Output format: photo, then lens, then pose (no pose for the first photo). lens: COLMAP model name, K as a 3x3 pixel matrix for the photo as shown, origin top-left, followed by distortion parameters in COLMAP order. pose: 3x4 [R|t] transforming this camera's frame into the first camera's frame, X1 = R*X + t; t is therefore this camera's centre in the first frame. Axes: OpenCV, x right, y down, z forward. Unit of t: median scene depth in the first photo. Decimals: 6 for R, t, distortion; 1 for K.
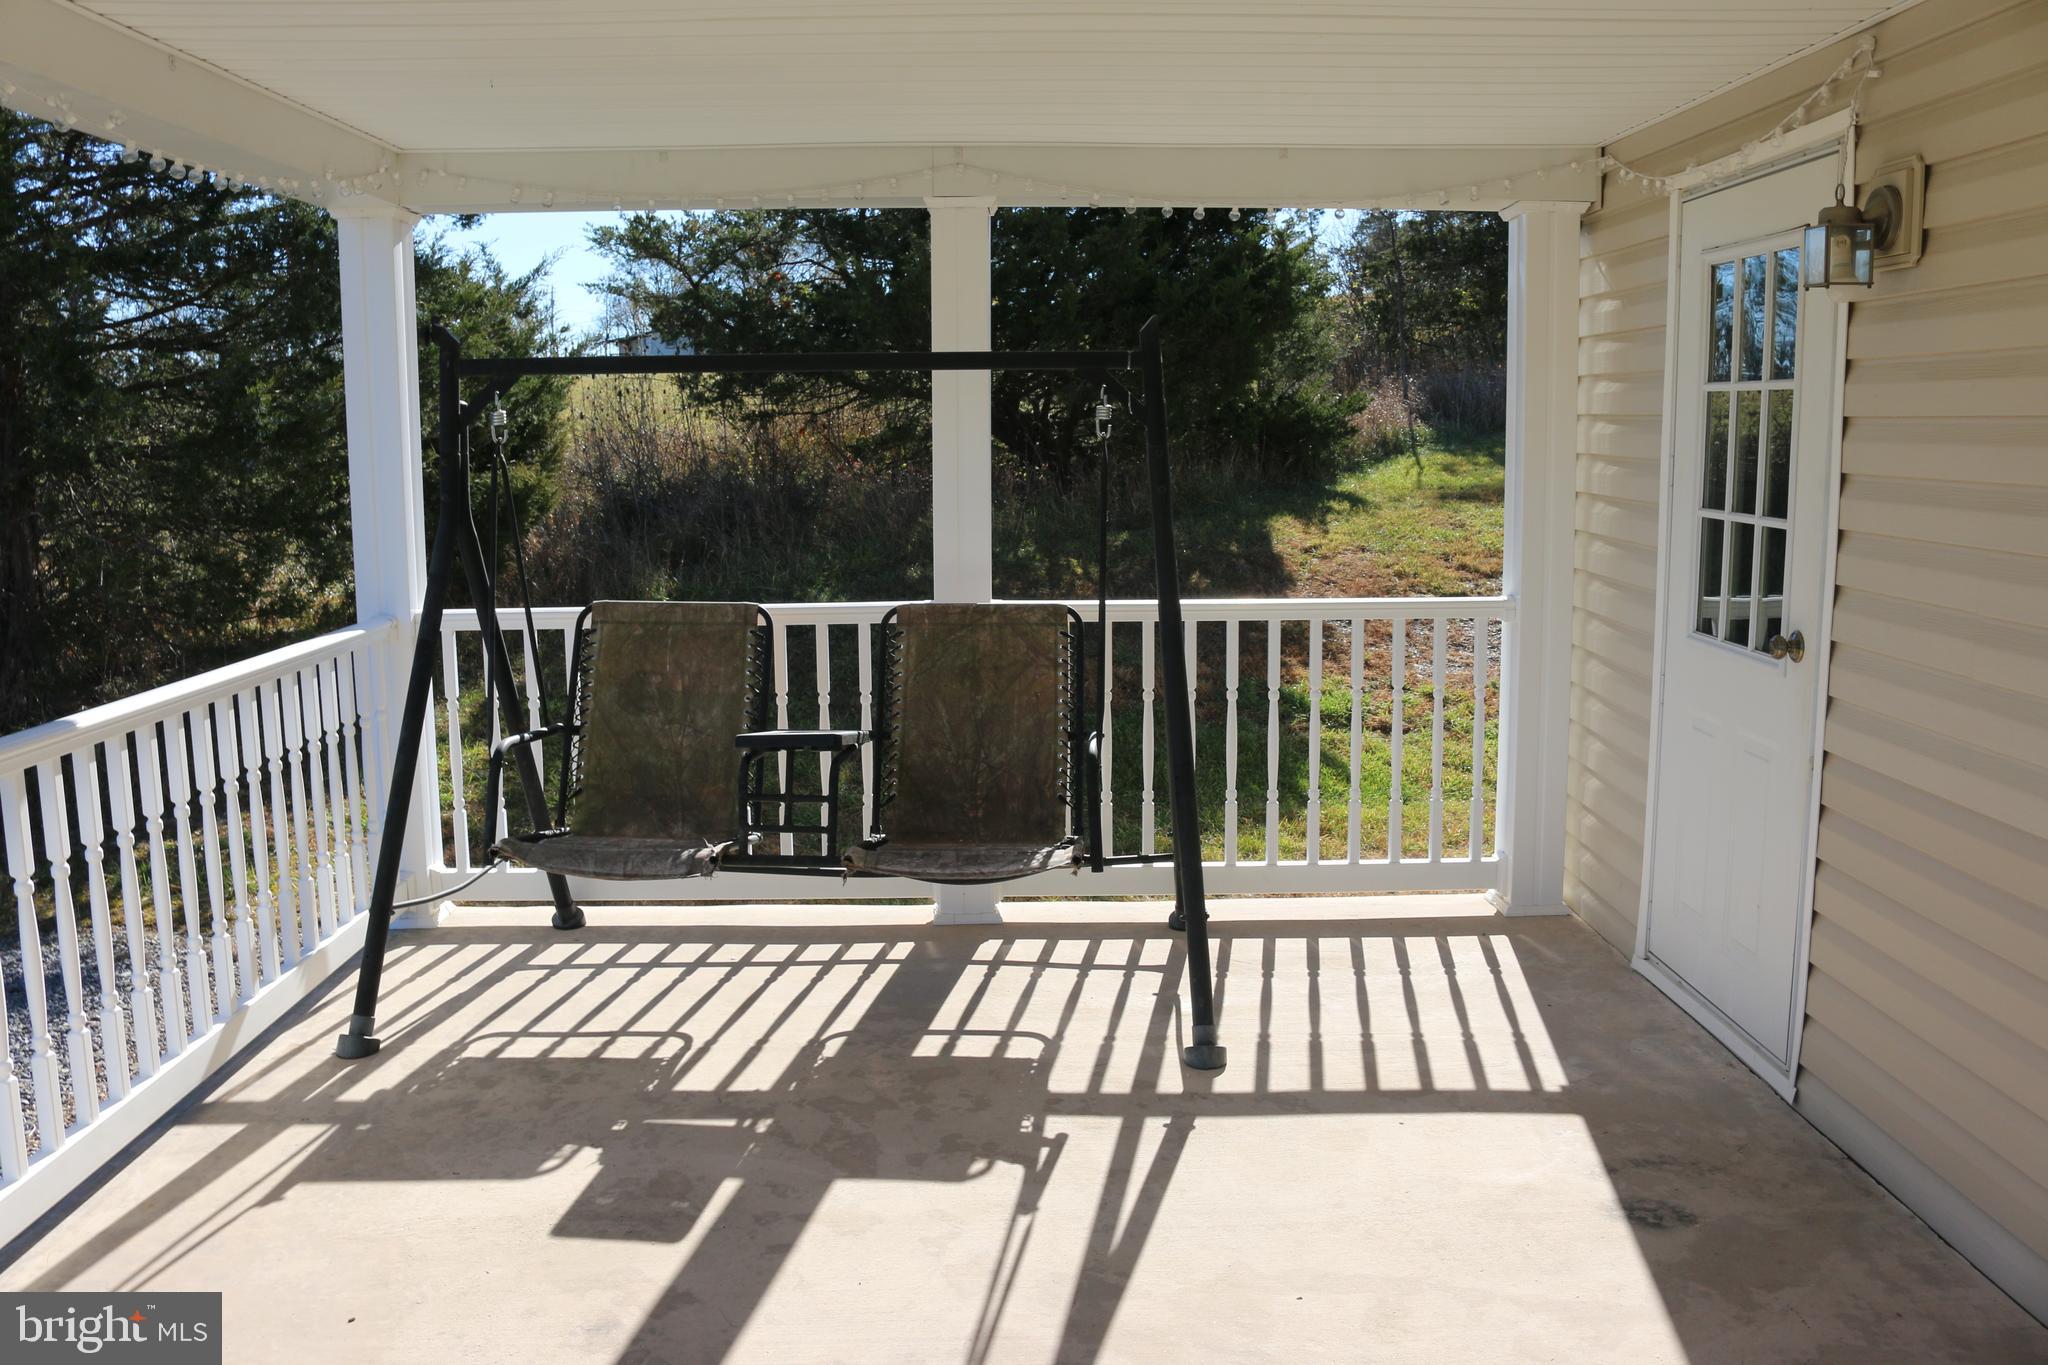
lens RADIAL K [[1669.6, 0, 1024.0], [0, 1669.6, 682.5], [0, 0, 1]] dist [-0.165678, 0.137591]
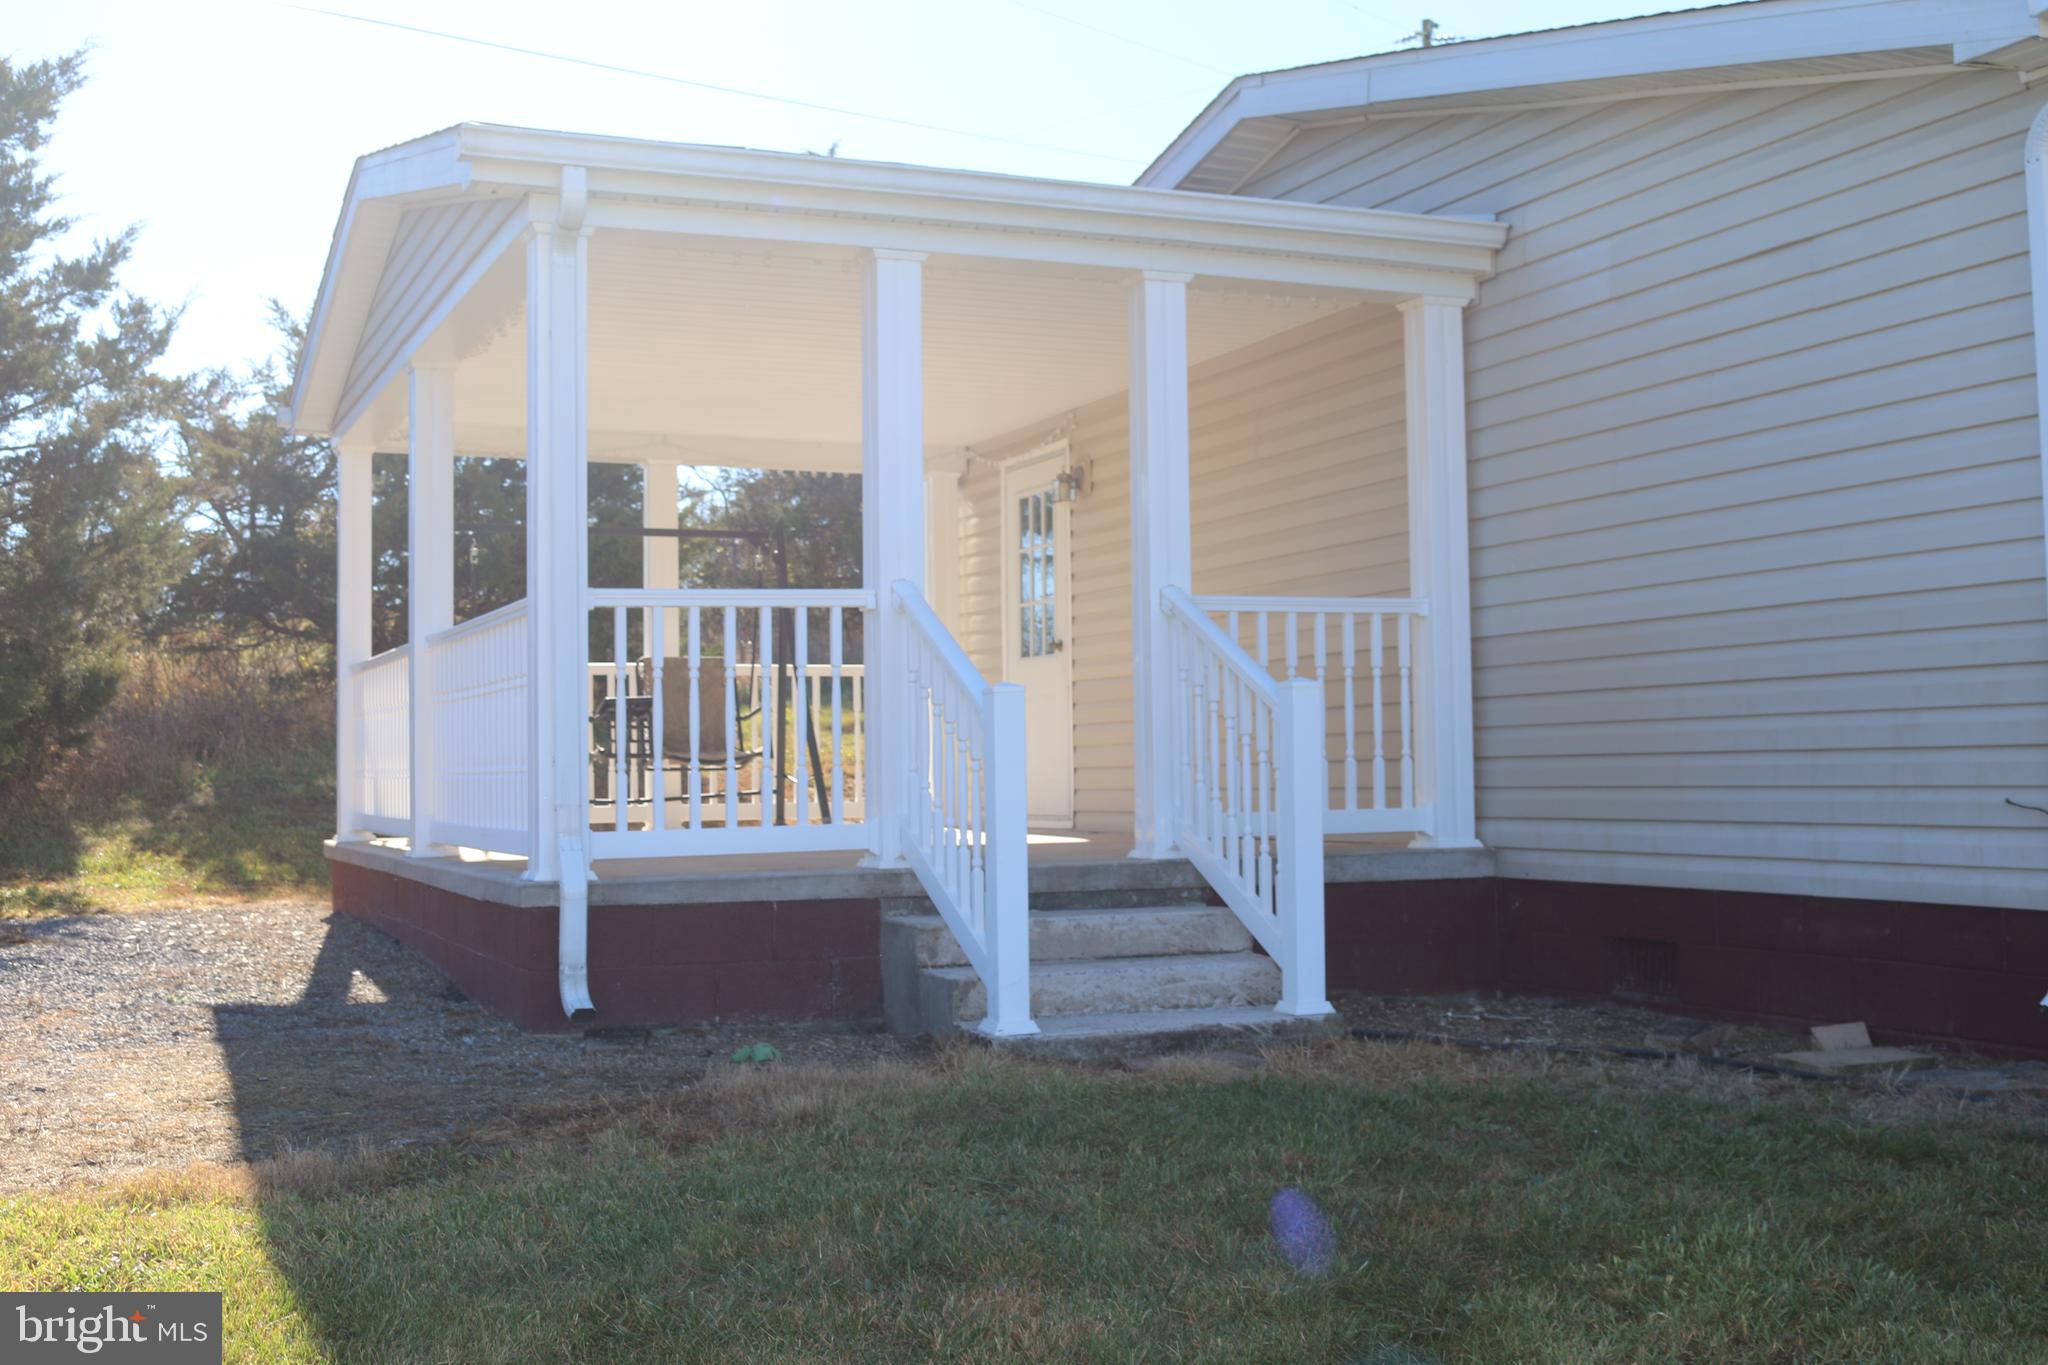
lens RADIAL K [[2338.9, 0, 1024.0], [0, 2338.9, 682.5], [0, 0, 1]] dist [0.007663, 0.001658]
pose [[0.922609, 0.007790, 0.385658, -0.871487], [0.068033, 0.980837, -0.182567, 0.619982], [-0.379689, 0.194676, 0.904399, -2.009679]]
